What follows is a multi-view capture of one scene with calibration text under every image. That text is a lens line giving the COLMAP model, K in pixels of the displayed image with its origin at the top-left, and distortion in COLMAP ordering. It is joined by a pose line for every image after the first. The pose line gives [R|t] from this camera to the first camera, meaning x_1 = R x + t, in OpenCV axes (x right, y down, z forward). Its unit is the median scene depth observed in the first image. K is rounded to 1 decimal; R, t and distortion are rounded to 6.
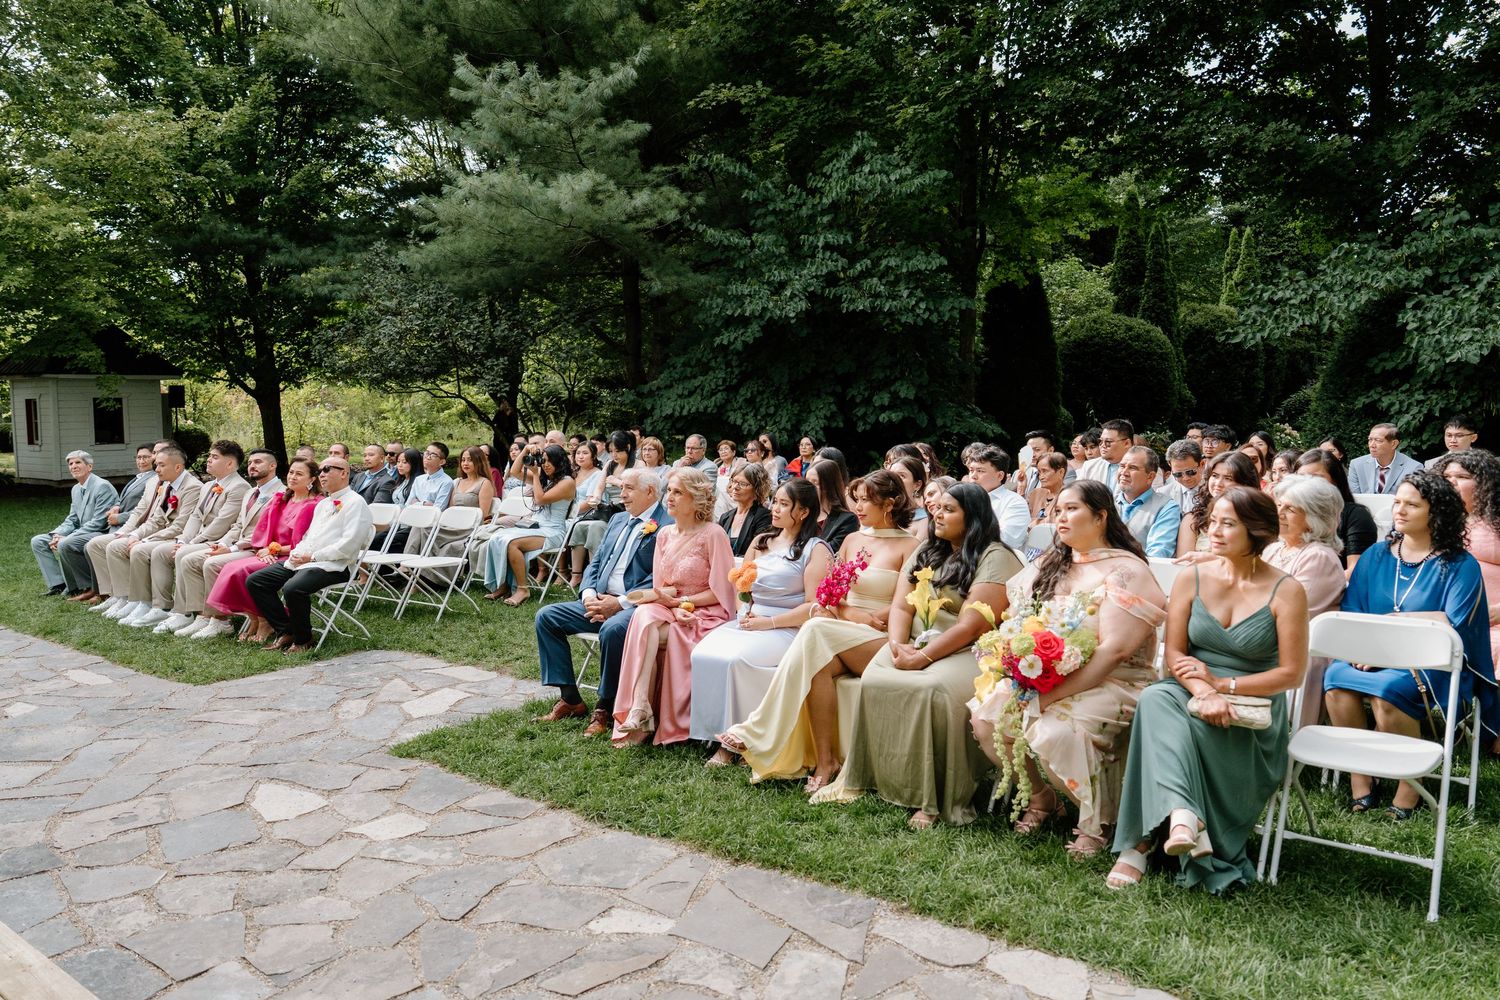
lens RADIAL K [[1066.1, 0, 759.1], [0, 1066.1, 500.6], [0, 0, 1]] dist [-0.030098, 0.014214]
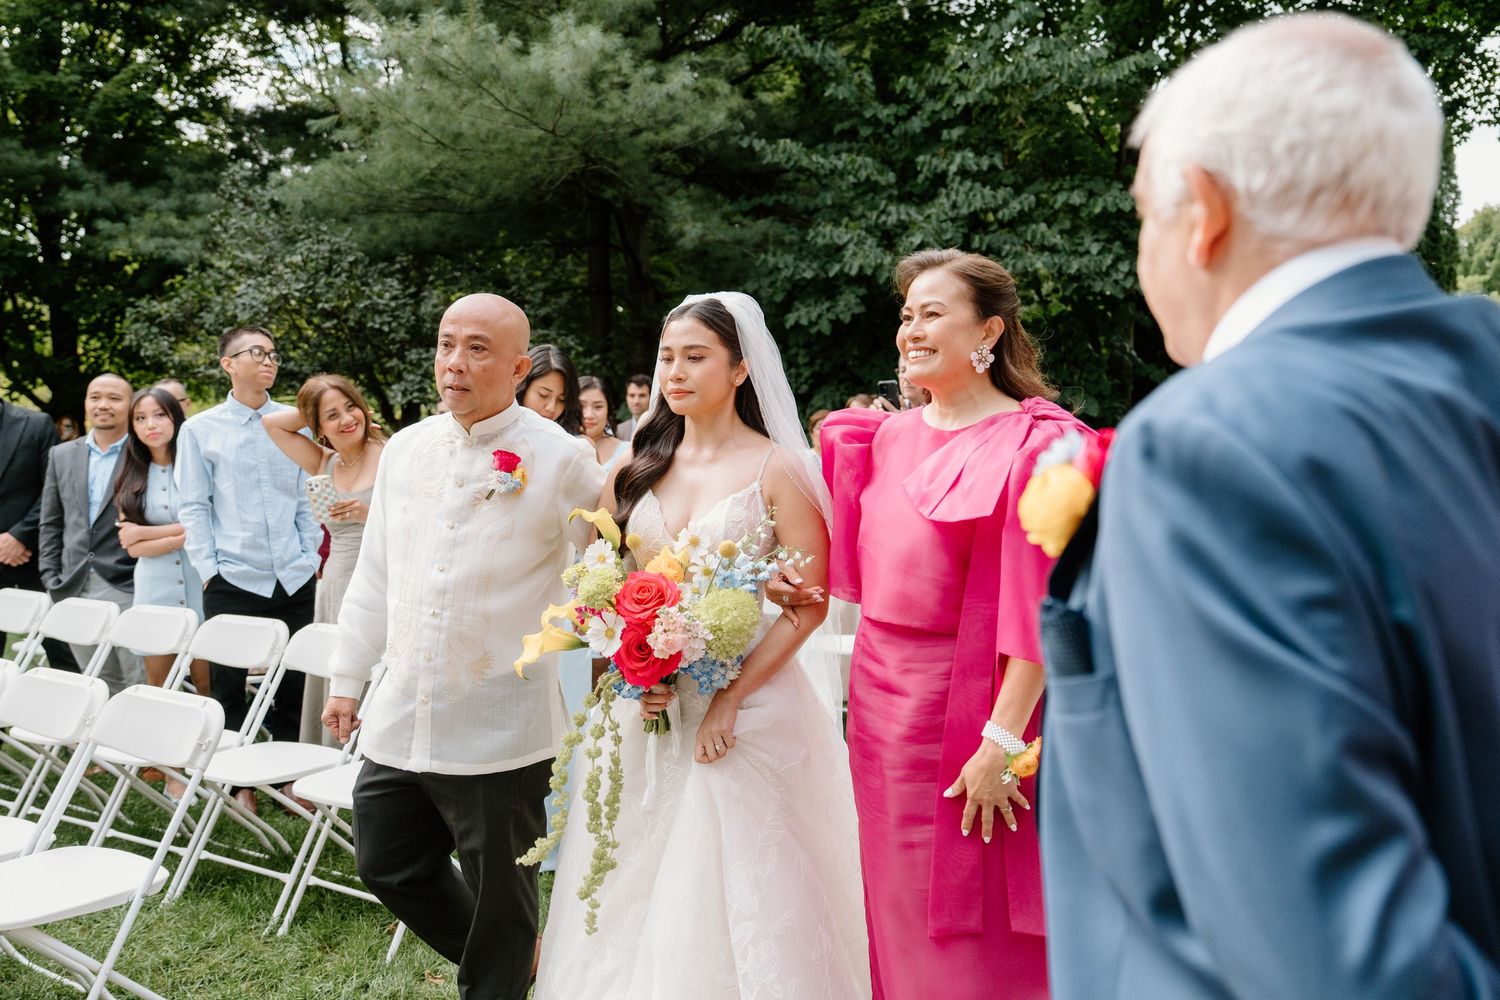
lens RADIAL K [[1153.3, 0, 702.4], [0, 1153.3, 511.5], [0, 0, 1]] dist [-0.008039, -0.020661]
pose [[0.998765, 0.006657, 0.049242, -0.124402], [-0.005047, 0.999451, -0.032749, -0.015993], [-0.049433, 0.032460, 0.998250, 0.338647]]
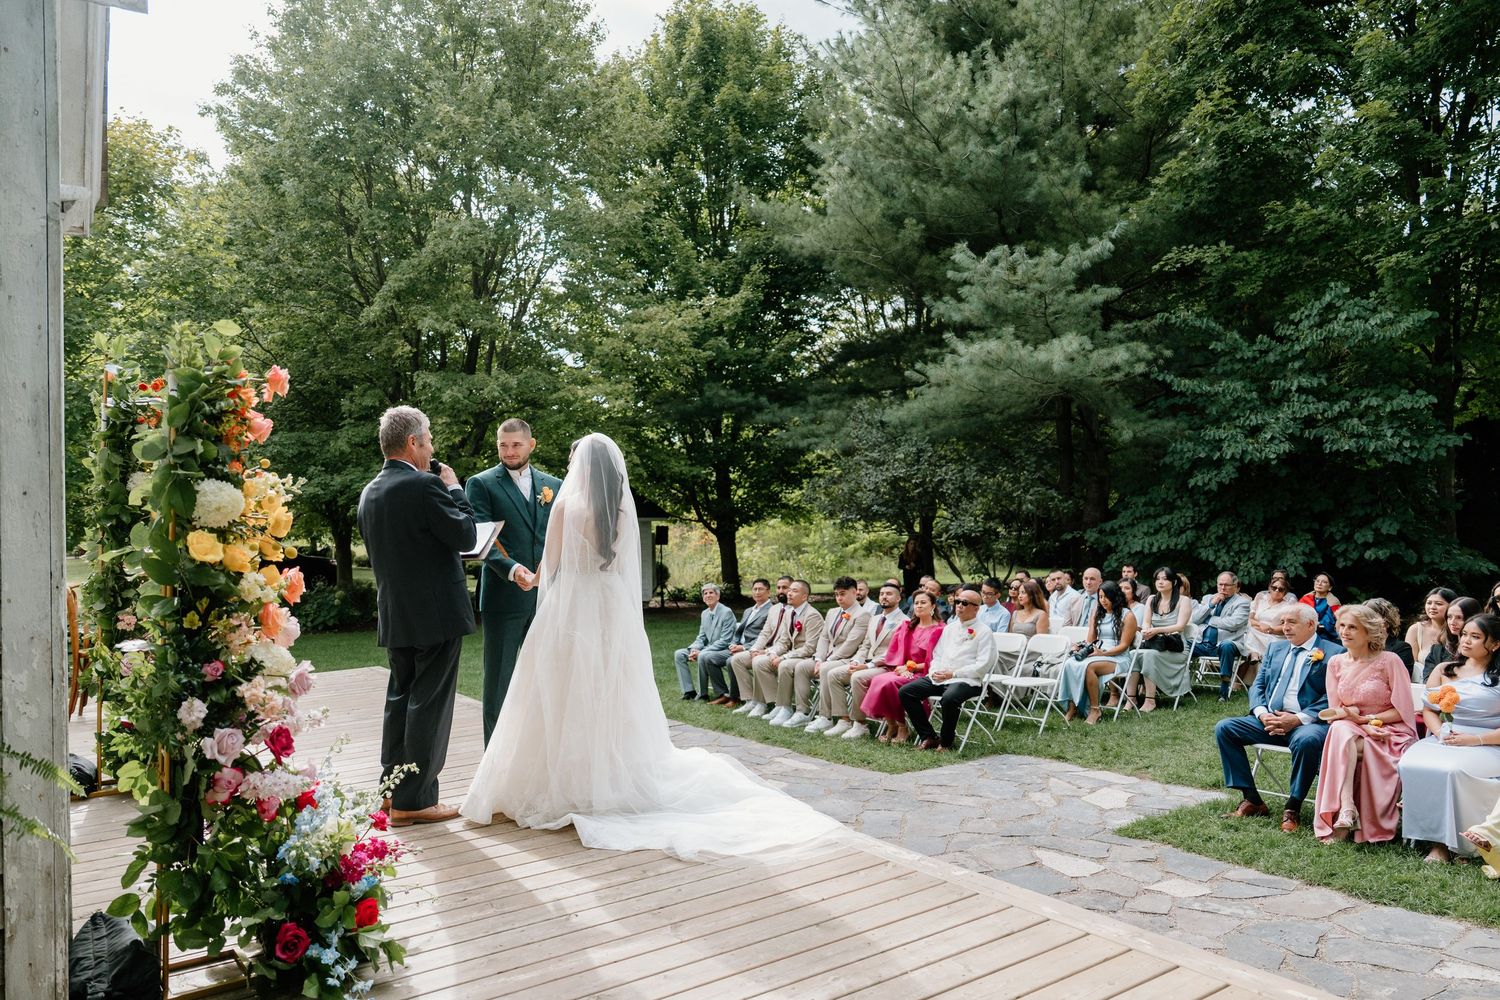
lens RADIAL K [[1066.1, 0, 747.0], [0, 1066.1, 496.7], [0, 0, 1]] dist [-0.030098, 0.014214]
pose [[0.954288, -0.016806, -0.298415, -0.148567], [-0.020969, 0.992193, -0.122933, 0.003547], [0.298152, 0.123571, 0.946486, -0.131500]]
